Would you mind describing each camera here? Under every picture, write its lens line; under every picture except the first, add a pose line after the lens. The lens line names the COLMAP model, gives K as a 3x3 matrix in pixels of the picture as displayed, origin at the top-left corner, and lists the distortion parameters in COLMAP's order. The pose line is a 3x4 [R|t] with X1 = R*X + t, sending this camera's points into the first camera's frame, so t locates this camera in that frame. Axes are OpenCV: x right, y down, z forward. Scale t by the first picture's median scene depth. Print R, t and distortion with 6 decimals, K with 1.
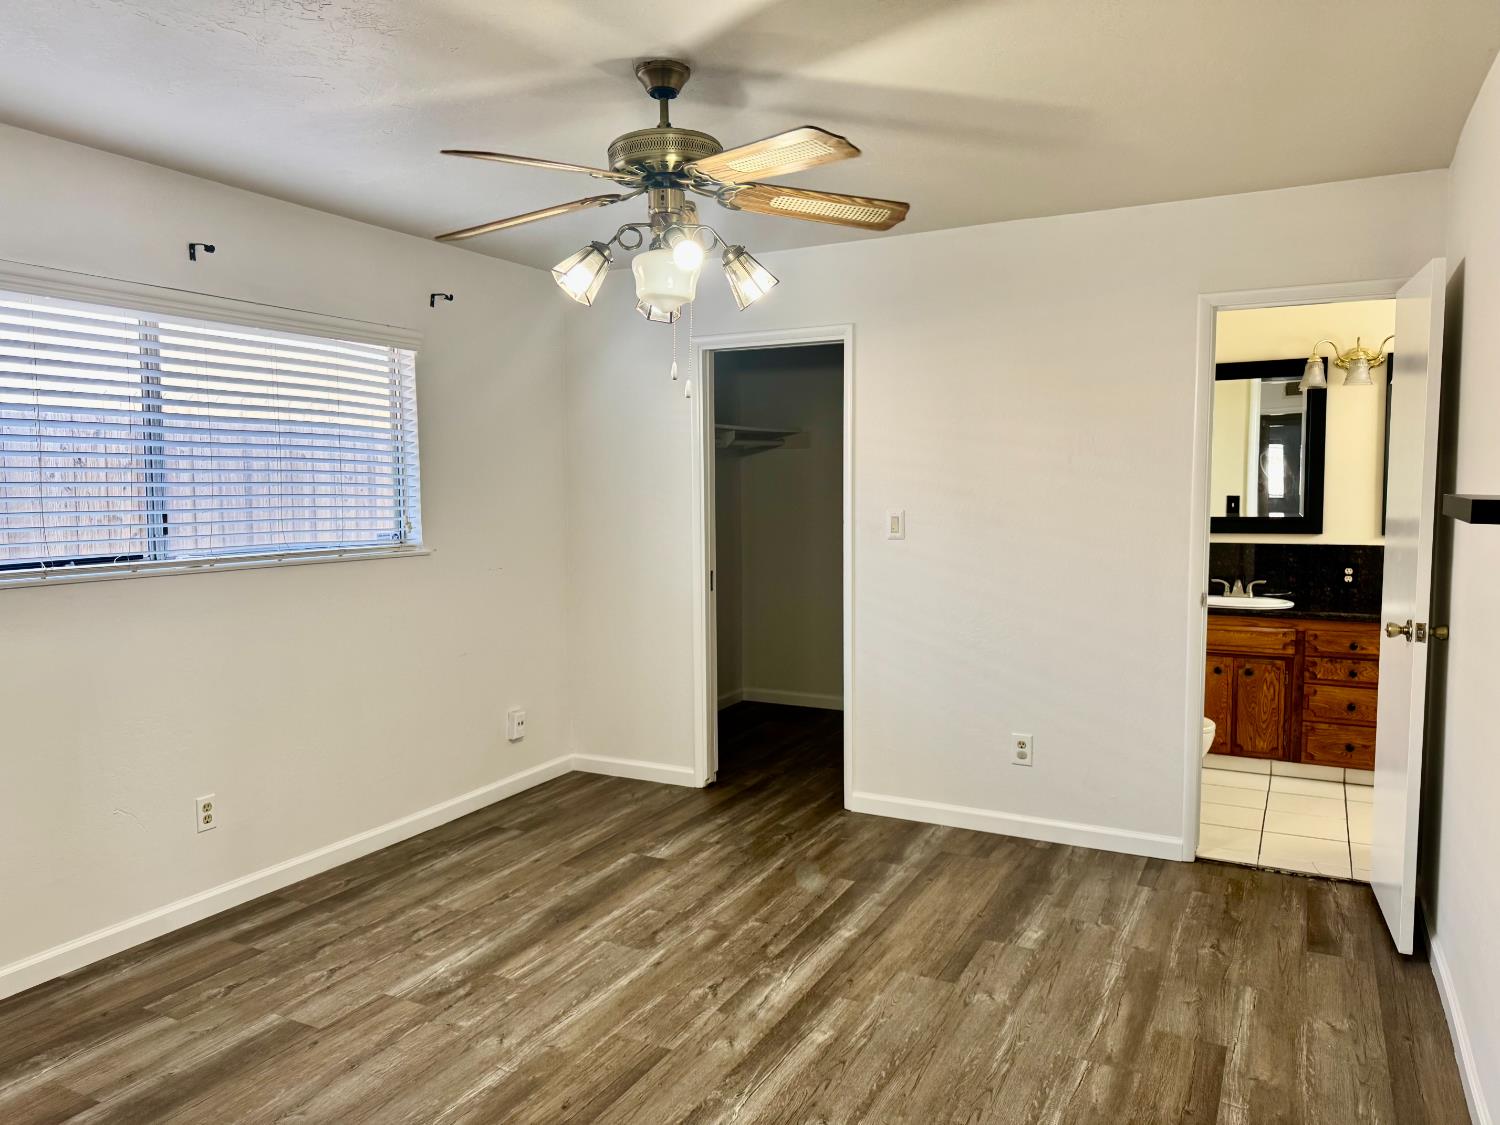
lens RADIAL K [[1072.1, 0, 760.2], [0, 1072.1, 569.1], [0, 0, 1]] dist [0.041927, -0.044567]
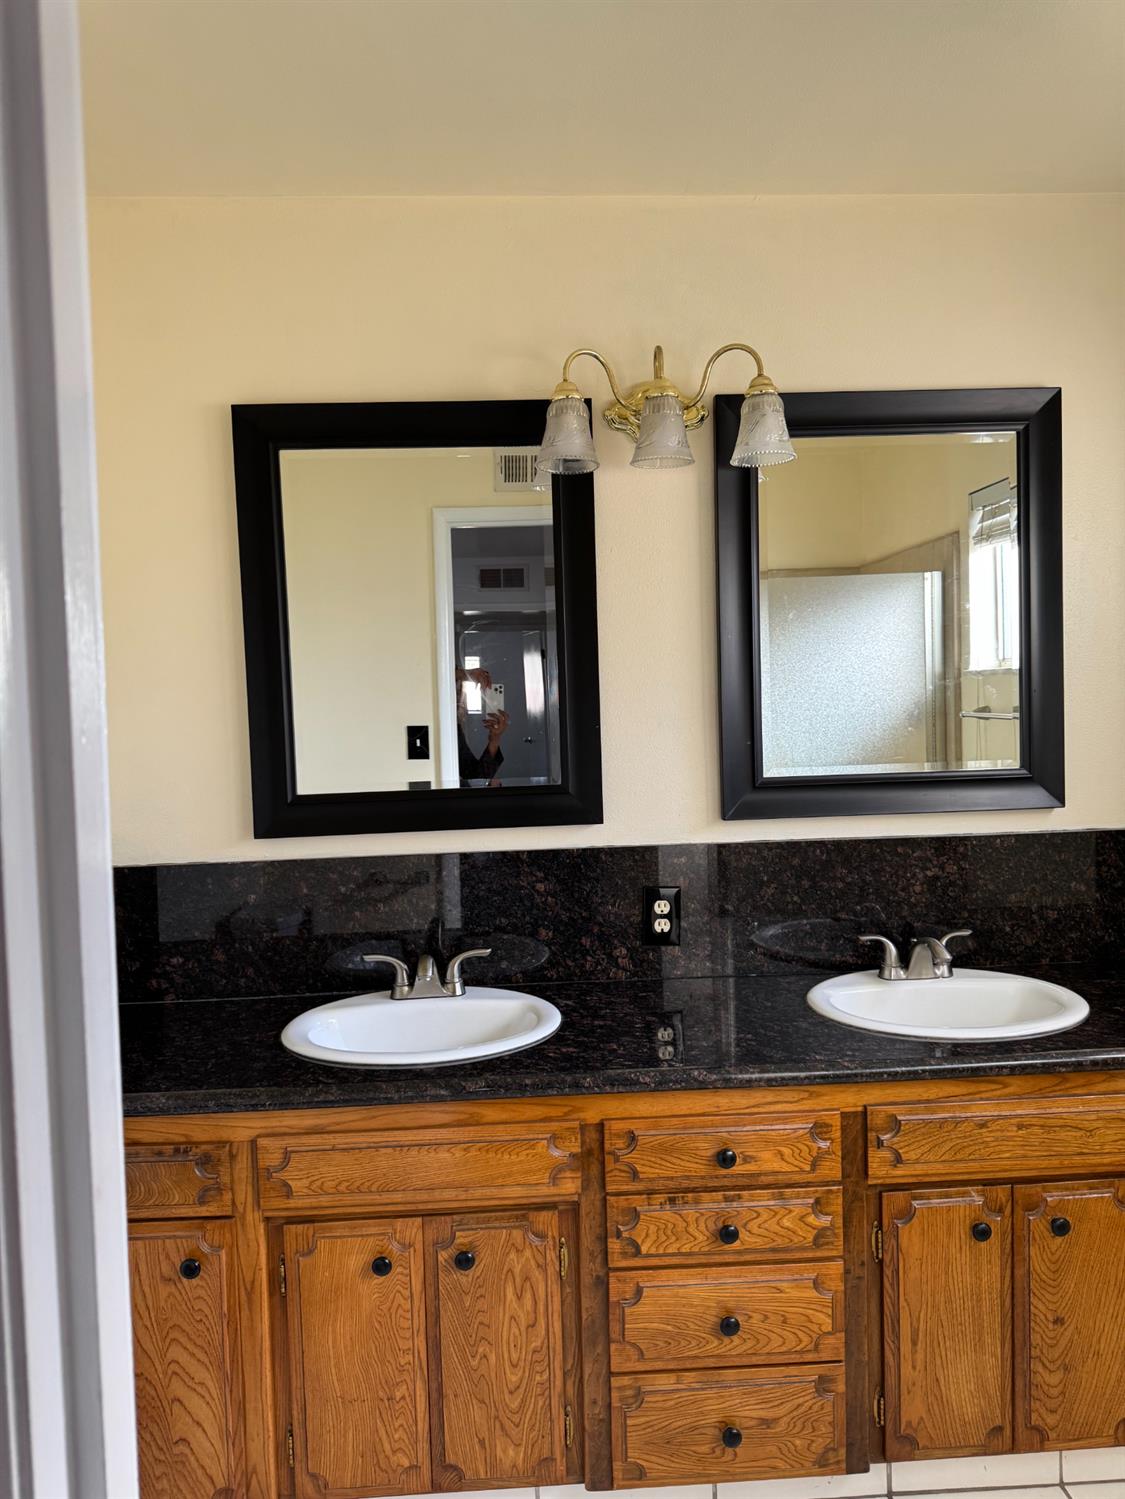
lens RADIAL K [[1071.4, 0, 563.5], [0, 1071.4, 747.0], [0, 0, 1]] dist [0.041927, -0.044567]
pose [[0.861746, -0.042315, 0.505572, 0.311228], [0.061815, 0.997849, -0.021846, -0.056731], [-0.503560, 0.050077, 0.862508, 0.676894]]
